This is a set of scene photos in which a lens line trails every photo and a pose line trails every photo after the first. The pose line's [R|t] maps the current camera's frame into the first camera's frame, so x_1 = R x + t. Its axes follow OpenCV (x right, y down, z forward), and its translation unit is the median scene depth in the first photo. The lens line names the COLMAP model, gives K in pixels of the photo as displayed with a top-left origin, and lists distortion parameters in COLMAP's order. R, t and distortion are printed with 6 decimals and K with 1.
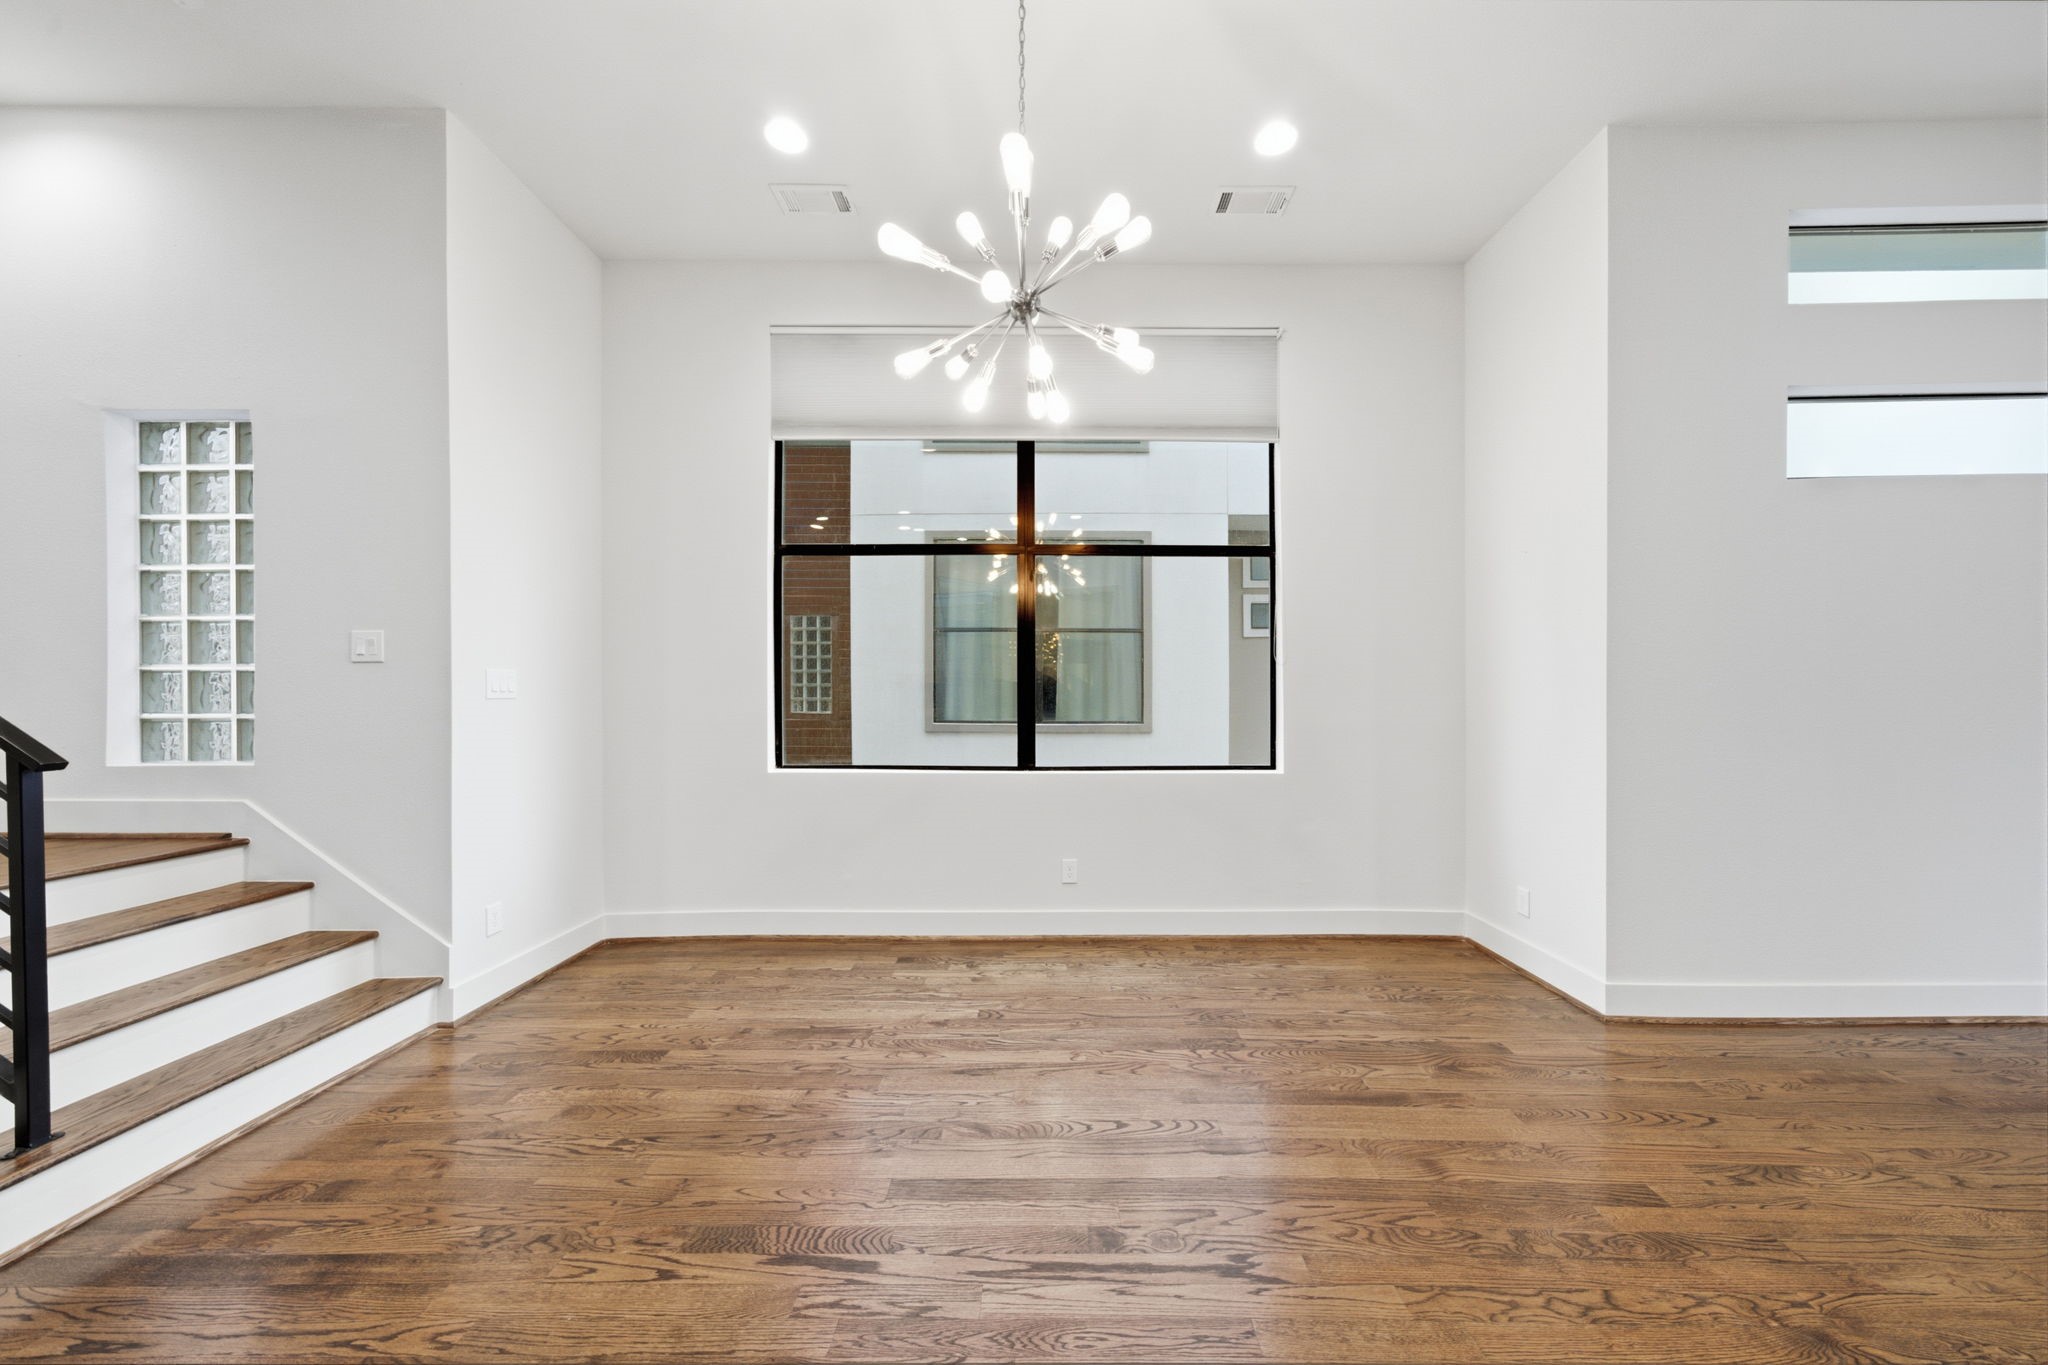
lens RADIAL K [[700.6, 0, 1067.0], [0, 700.6, 694.3], [0, 0, 1]] dist [0.000218, 0.001199]
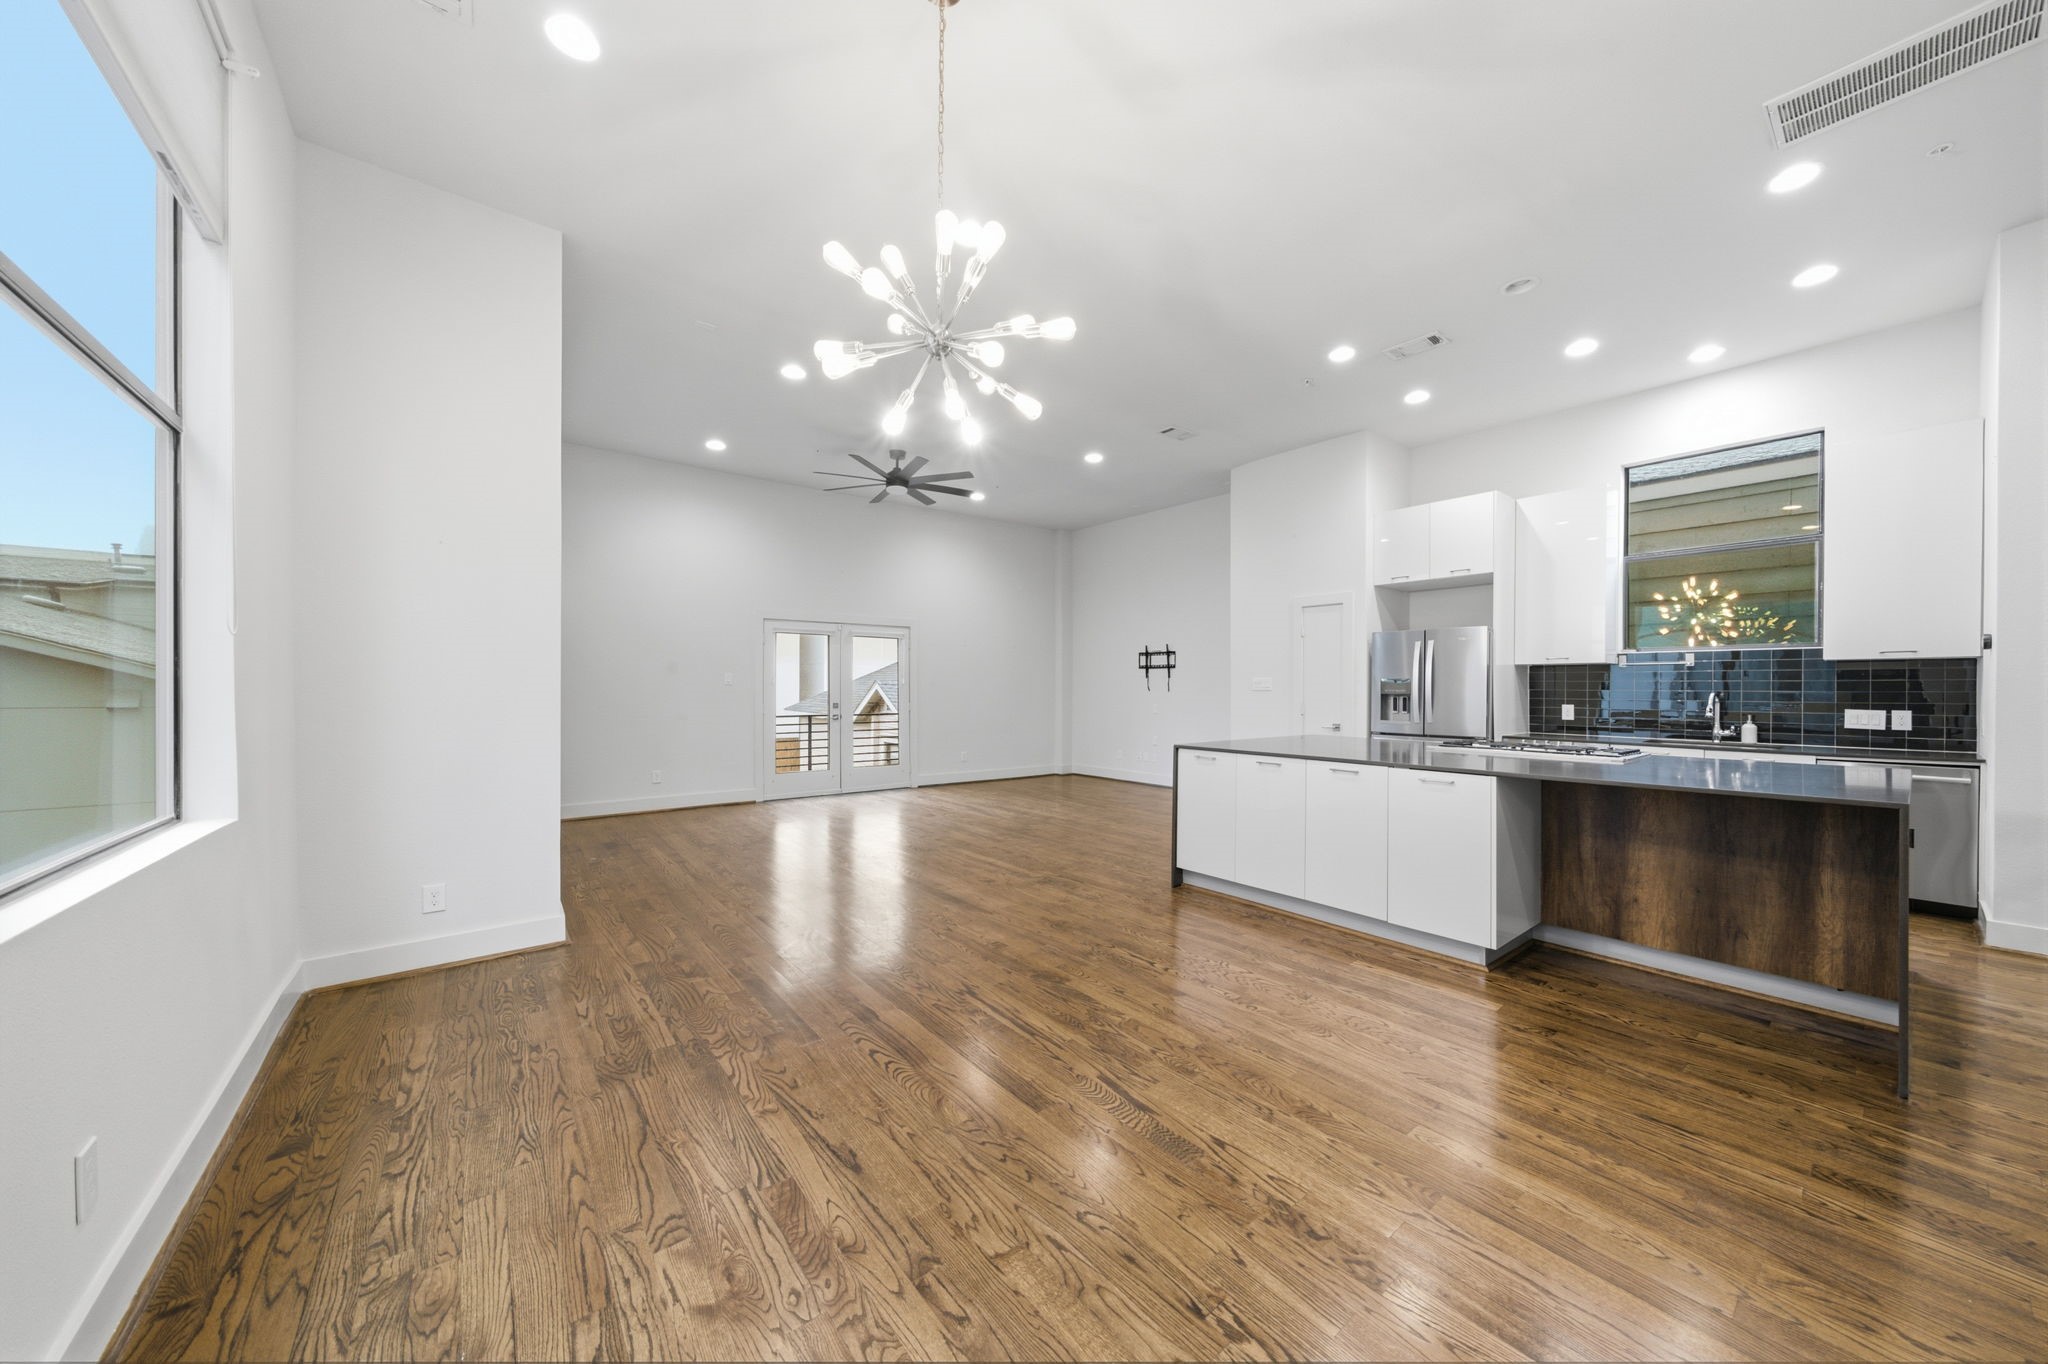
lens RADIAL K [[700.6, 0, 1047.2], [0, 700.6, 690.2], [0, 0, 1]] dist [0.000218, 0.001199]
pose [[-0.621853, 0.002749, 0.783129, -0.838634], [-0.001887, 0.999986, -0.005009, 0.017347], [-0.783132, -0.004593, -0.621839, 1.244196]]
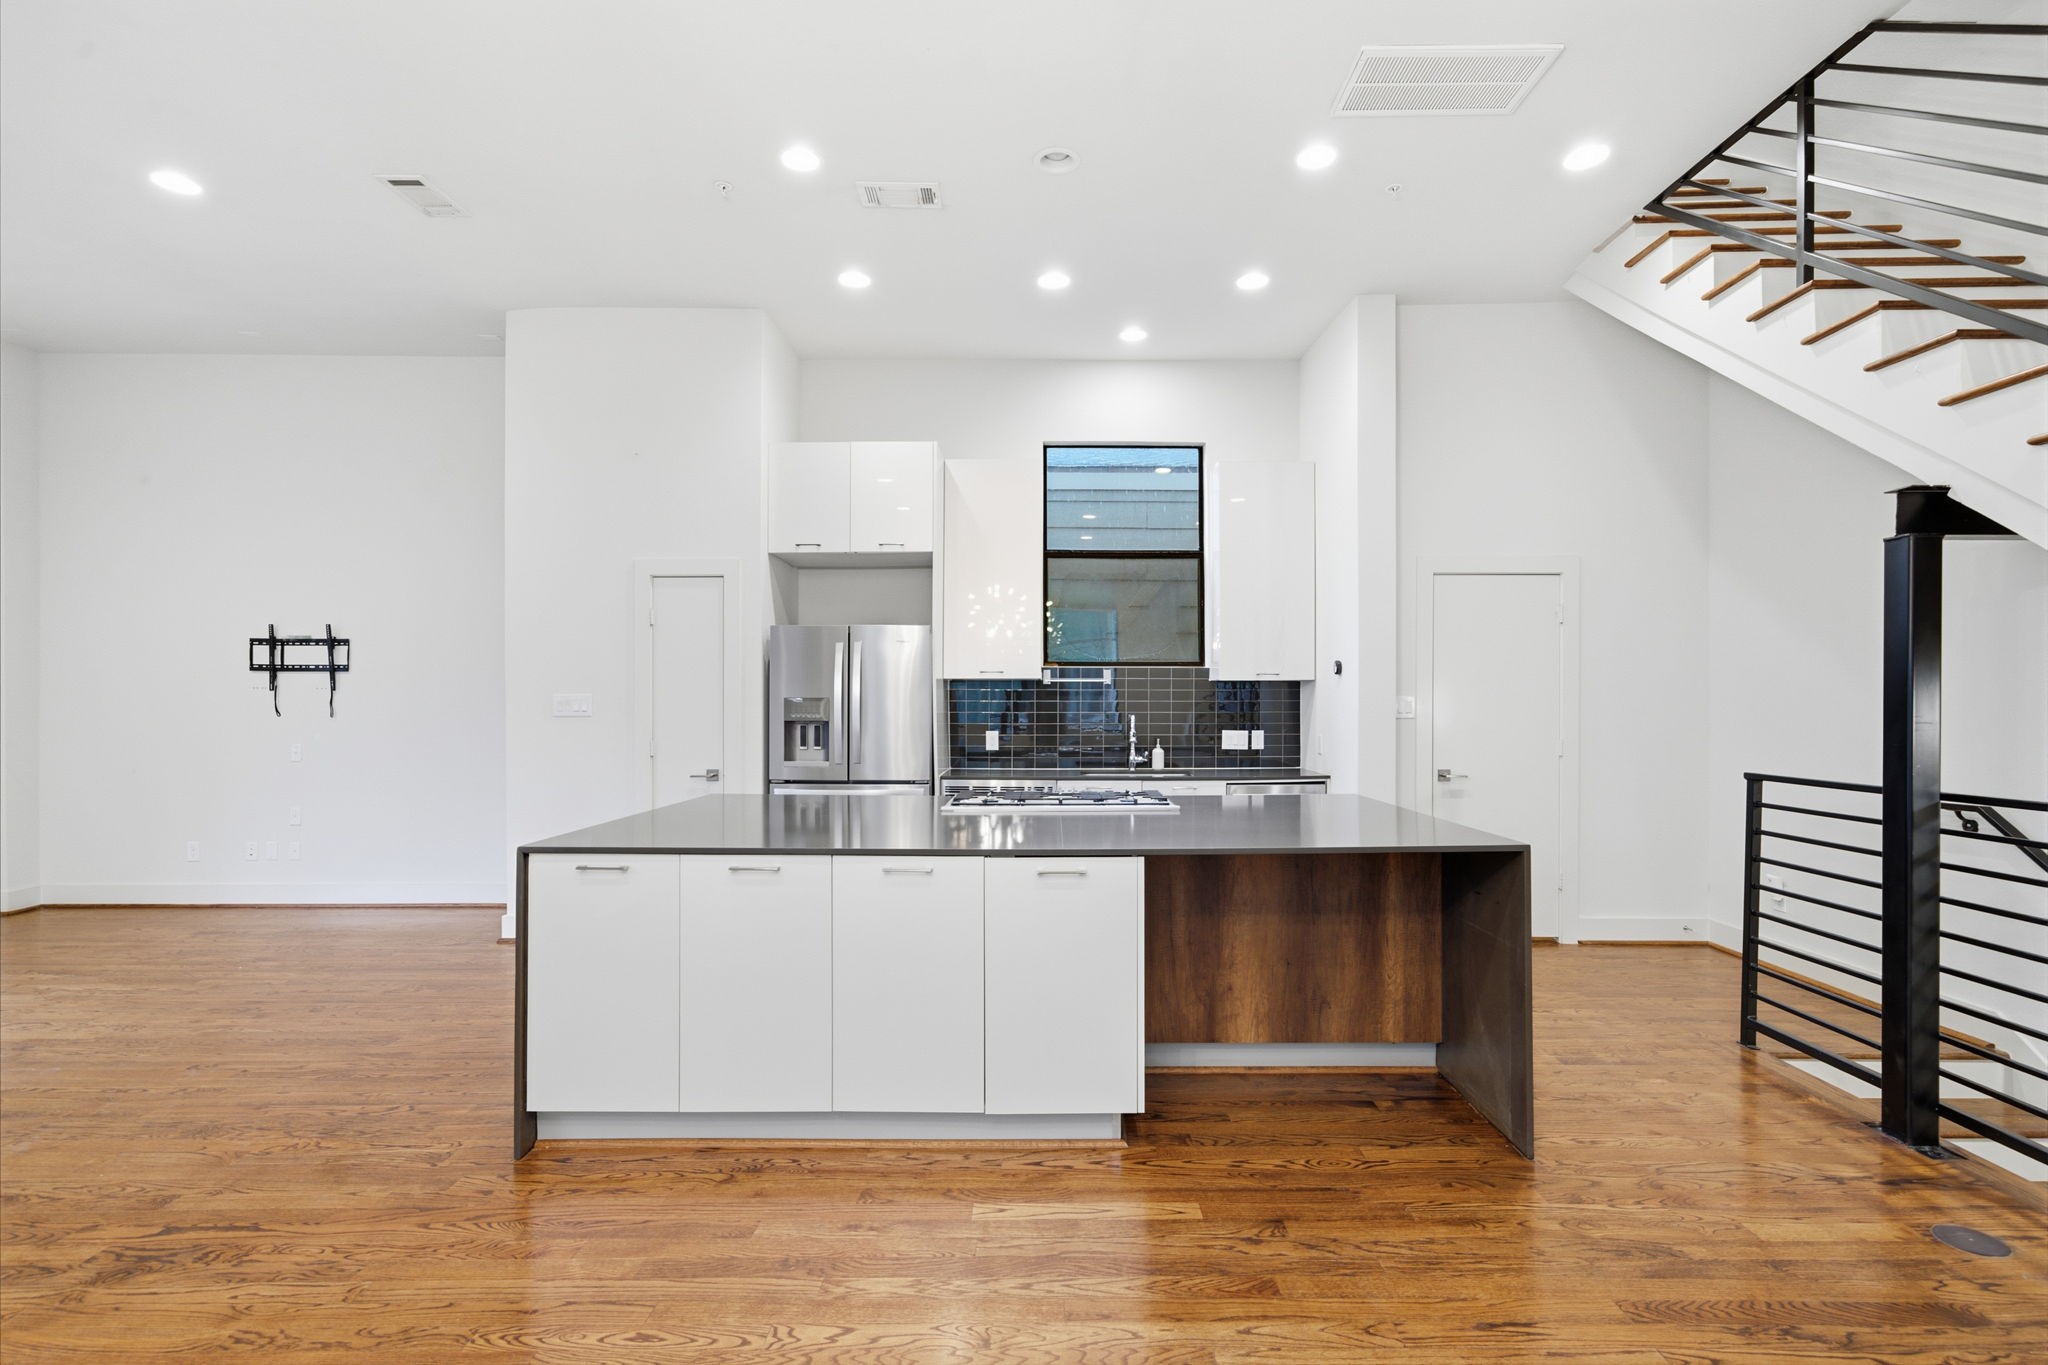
lens RADIAL K [[973.5, 0, 1048.5], [0, 973.5, 695.7], [0, 0, 1]] dist [-0.000321, 0.002023]
pose [[-0.999951, 0.007085, 0.006845, -0.268022], [0.007021, 0.999932, -0.009319, -0.015549], [-0.006910, -0.009271, -0.999933, 1.014027]]
